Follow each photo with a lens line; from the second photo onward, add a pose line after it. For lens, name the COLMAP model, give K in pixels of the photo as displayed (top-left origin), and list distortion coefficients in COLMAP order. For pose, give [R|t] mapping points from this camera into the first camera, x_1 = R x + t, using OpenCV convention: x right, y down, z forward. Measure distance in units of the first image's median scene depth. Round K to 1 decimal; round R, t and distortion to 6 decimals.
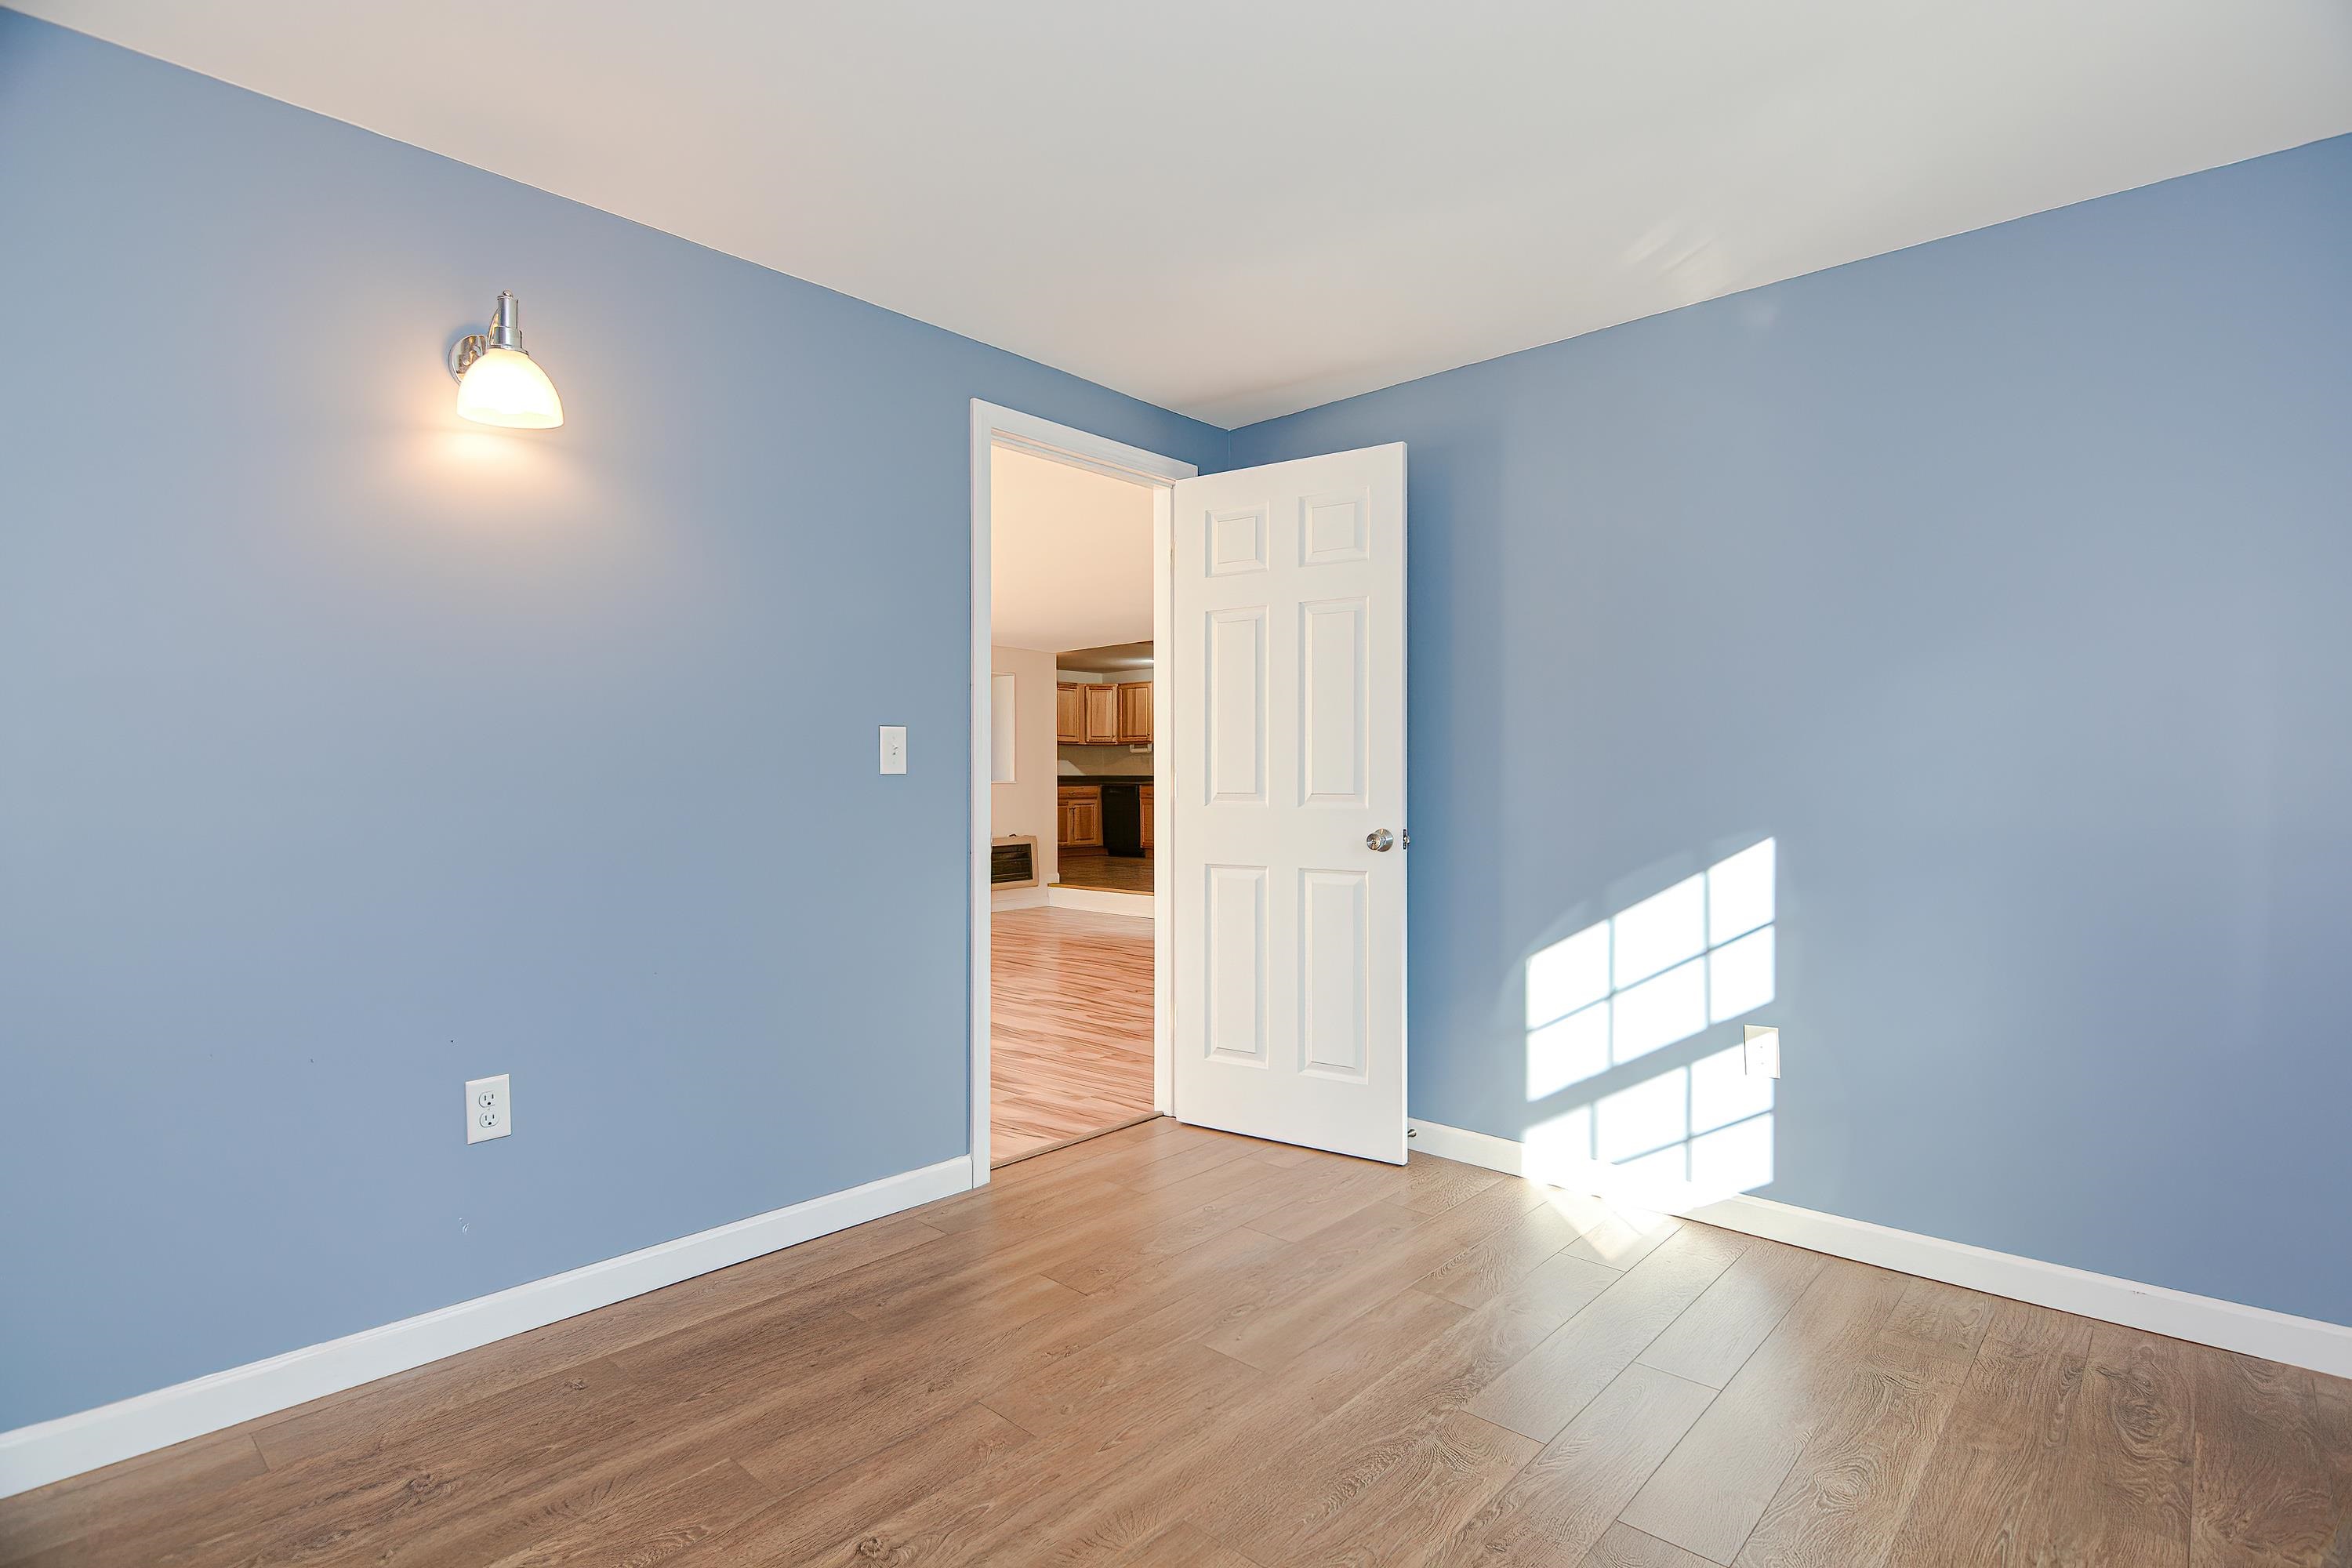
lens RADIAL K [[1144.0, 0, 1232.4], [0, 1144.0, 798.2], [0, 0, 1]] dist [0.000189, -0.006096]
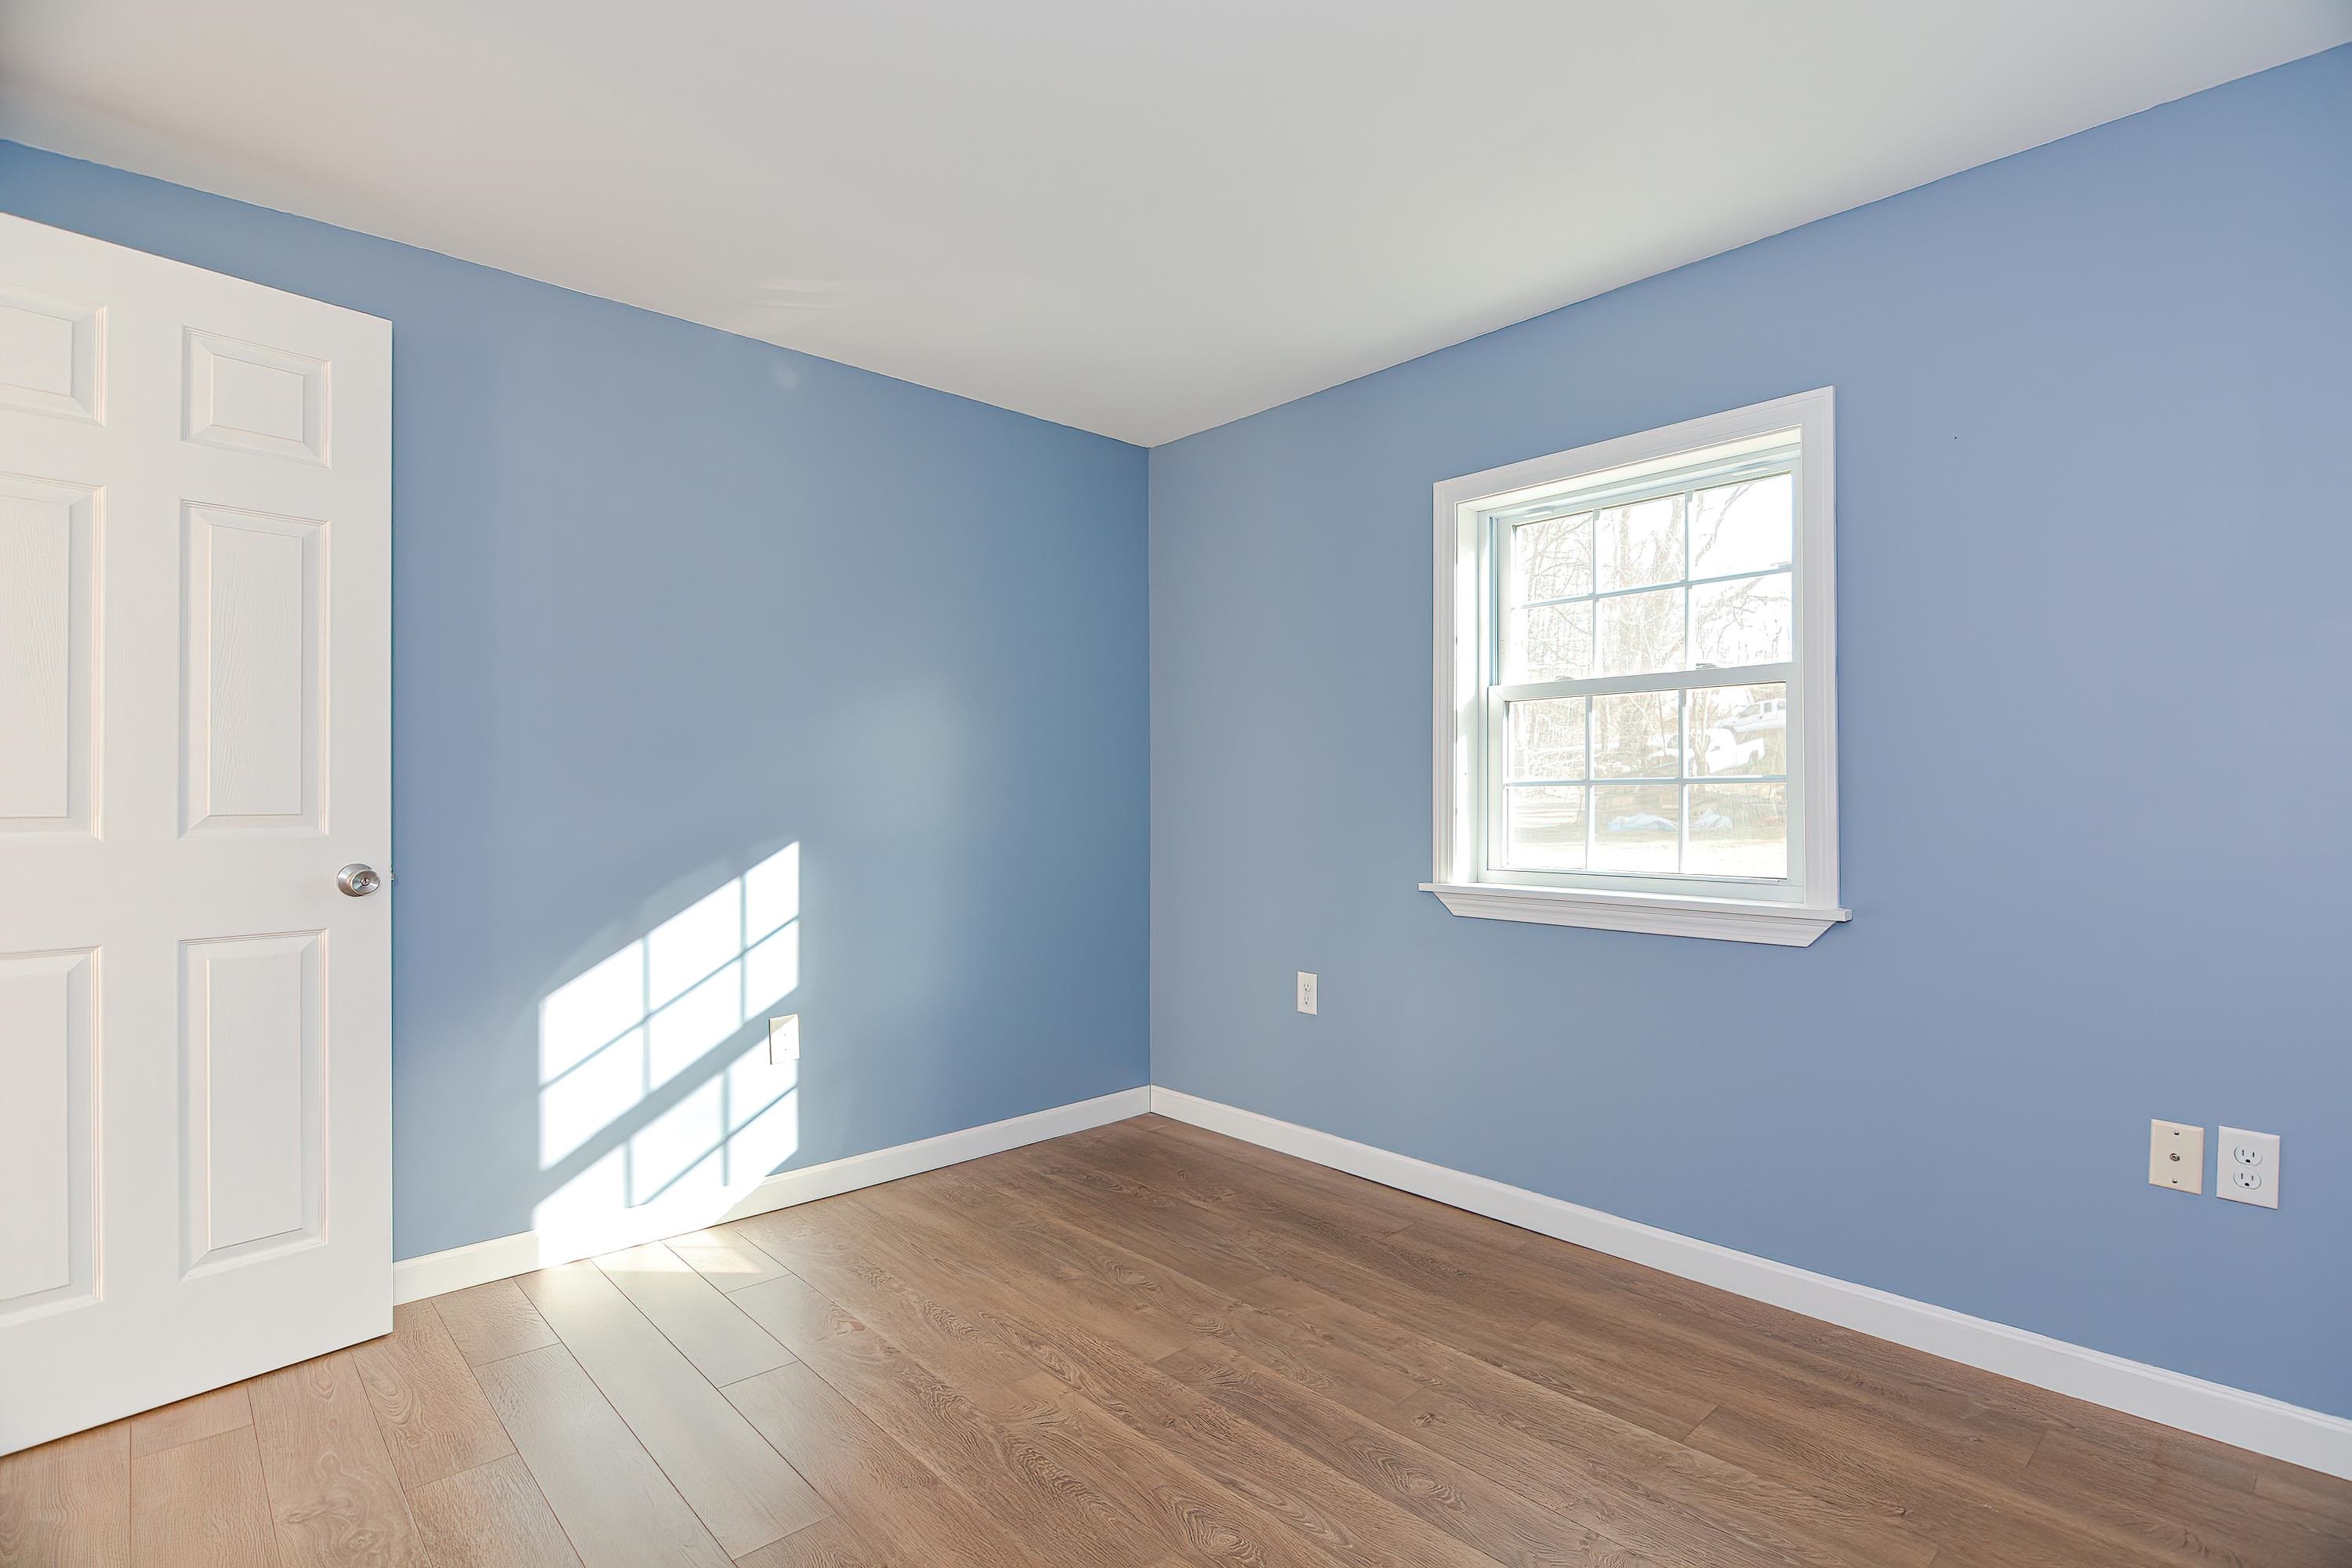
lens RADIAL K [[1144.0, 0, 1176.7], [0, 1144.0, 768.4], [0, 0, 1]] dist [0.000189, -0.006096]
pose [[0.115129, 0.010054, 0.993300, -0.566271], [0.013490, 0.999841, -0.011683, -0.016514], [-0.993259, 0.014745, 0.114975, 0.481331]]
